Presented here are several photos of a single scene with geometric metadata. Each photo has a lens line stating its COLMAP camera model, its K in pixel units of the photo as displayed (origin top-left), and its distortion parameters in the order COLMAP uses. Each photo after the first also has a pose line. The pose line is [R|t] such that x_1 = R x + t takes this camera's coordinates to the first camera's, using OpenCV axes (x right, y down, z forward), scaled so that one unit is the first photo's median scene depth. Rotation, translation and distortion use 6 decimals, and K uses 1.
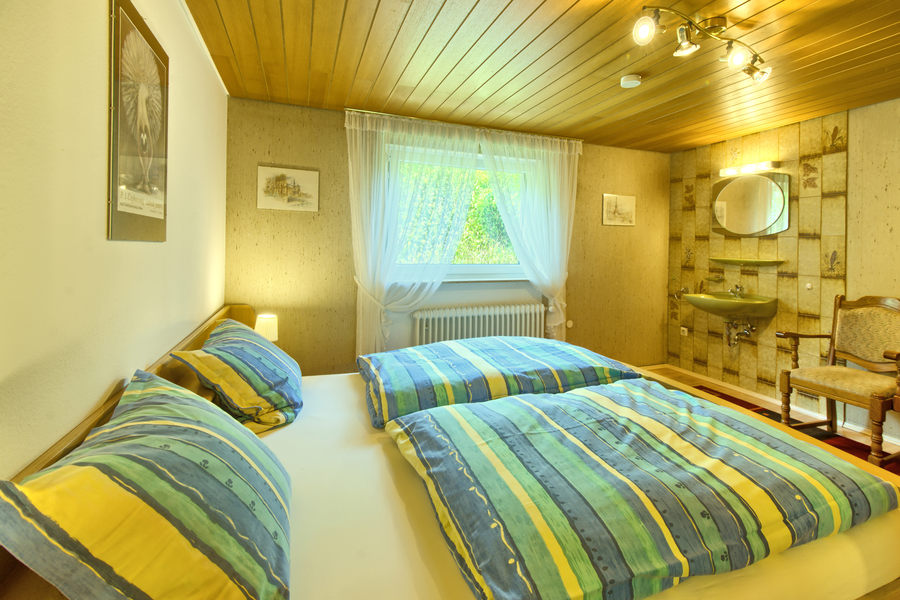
lens RADIAL K [[415.3, 0, 457.8], [0, 415.3, 249.9], [0, 0, 1]] dist [-0.000277, -0.000553]
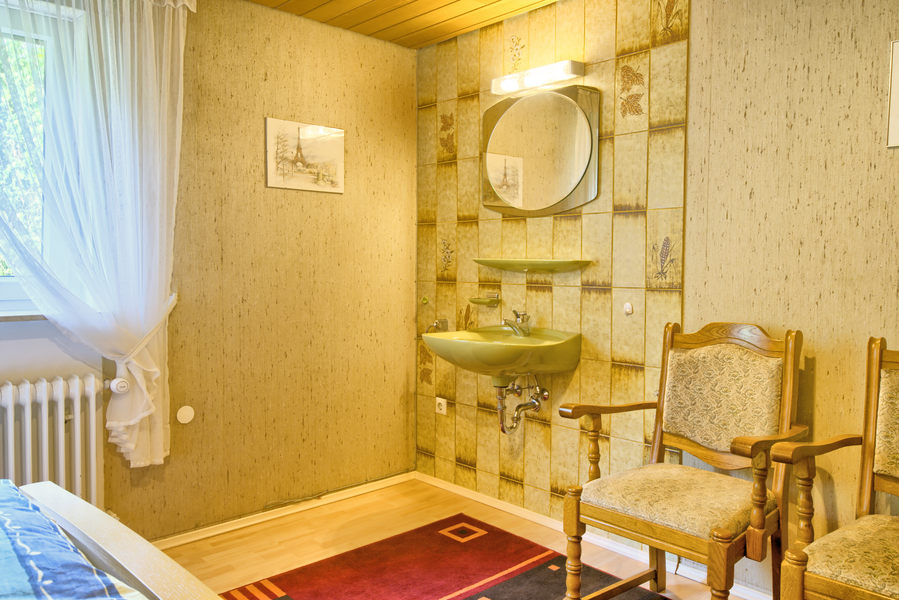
lens RADIAL K [[694.7, 0, 449.5], [0, 694.7, 300.0], [0, 0, 1]] dist [0.033677, 0.000211]
pose [[0.925918, -0.027864, 0.376695, 0.297729], [0.009028, 0.998623, 0.051677, 0.029242], [-0.377617, -0.044447, 0.924895, 0.268933]]
